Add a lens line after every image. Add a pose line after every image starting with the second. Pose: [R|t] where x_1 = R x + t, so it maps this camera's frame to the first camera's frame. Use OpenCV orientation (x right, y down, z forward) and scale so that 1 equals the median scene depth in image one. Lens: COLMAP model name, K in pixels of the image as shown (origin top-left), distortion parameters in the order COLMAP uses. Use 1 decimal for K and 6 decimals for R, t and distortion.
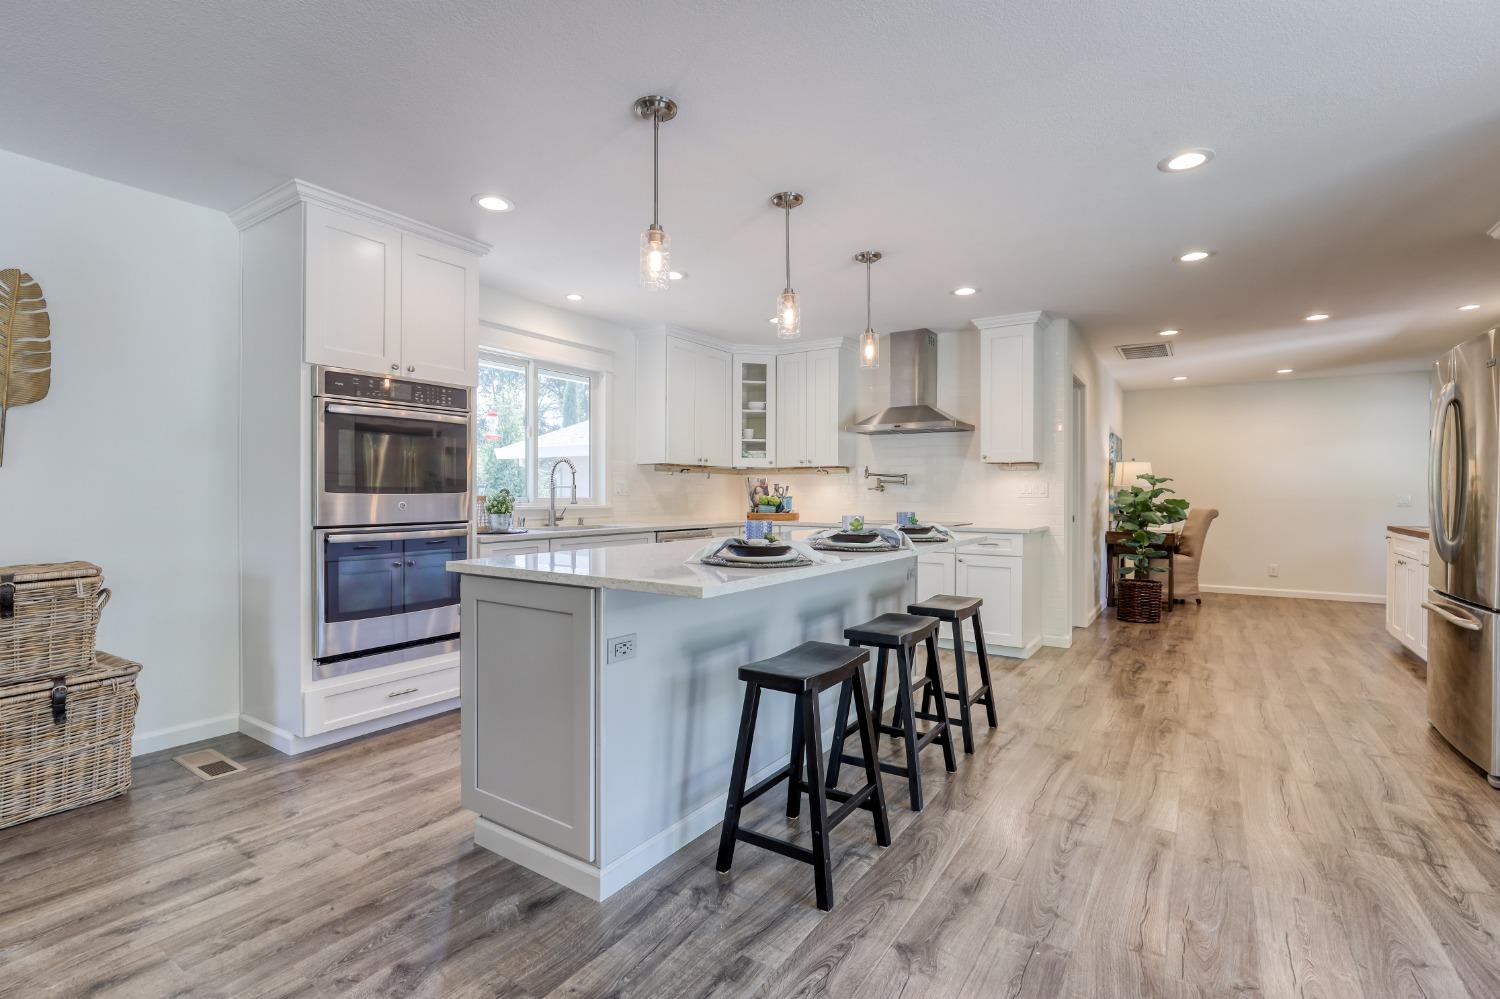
lens RADIAL K [[688.5, 0, 749.4], [0, 688.5, 493.3], [0, 0, 1]] dist [-0.019820, 0.008094]
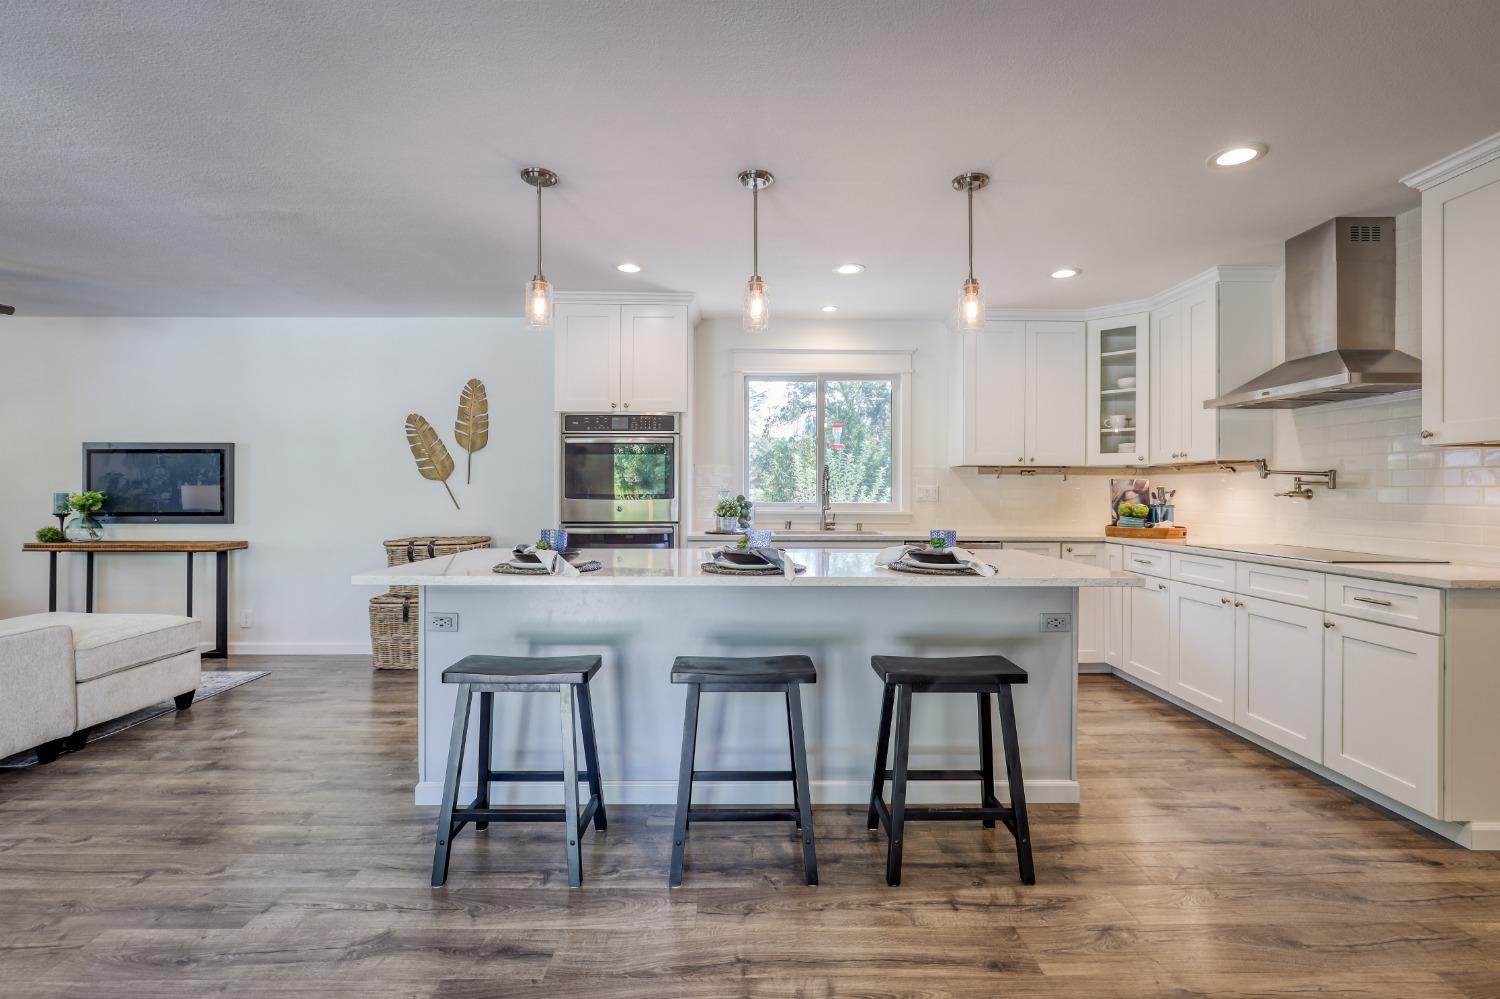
lens RADIAL K [[688.5, 0, 749.9], [0, 688.5, 489.4], [0, 0, 1]] dist [-0.019820, 0.008094]
pose [[0.568620, -0.003089, -0.822595, 0.862132], [-0.002330, 0.999983, -0.005365, -0.014543], [0.822597, 0.004967, 0.568603, 0.520629]]
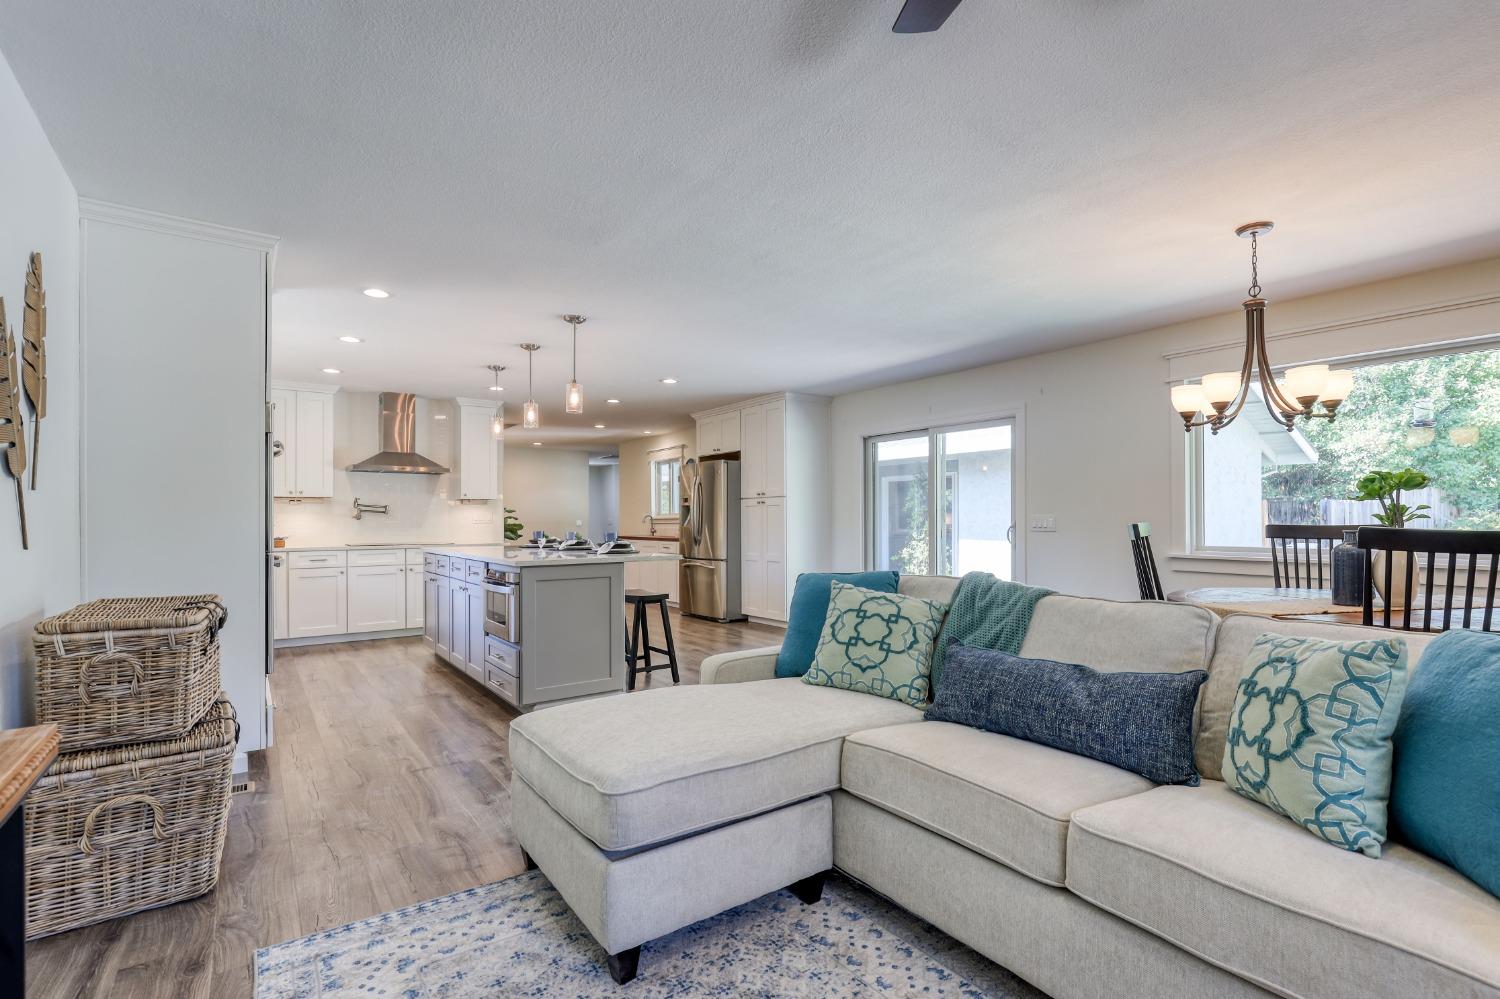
lens RADIAL K [[688.5, 0, 765.2], [0, 688.5, 509.9], [0, 0, 1]] dist [-0.019820, 0.008094]
pose [[0.321336, 0.007288, 0.946937, -1.489916], [0.005843, 0.999936, -0.009679, -0.008060], [-0.946947, 0.008643, 0.321273, -0.106095]]
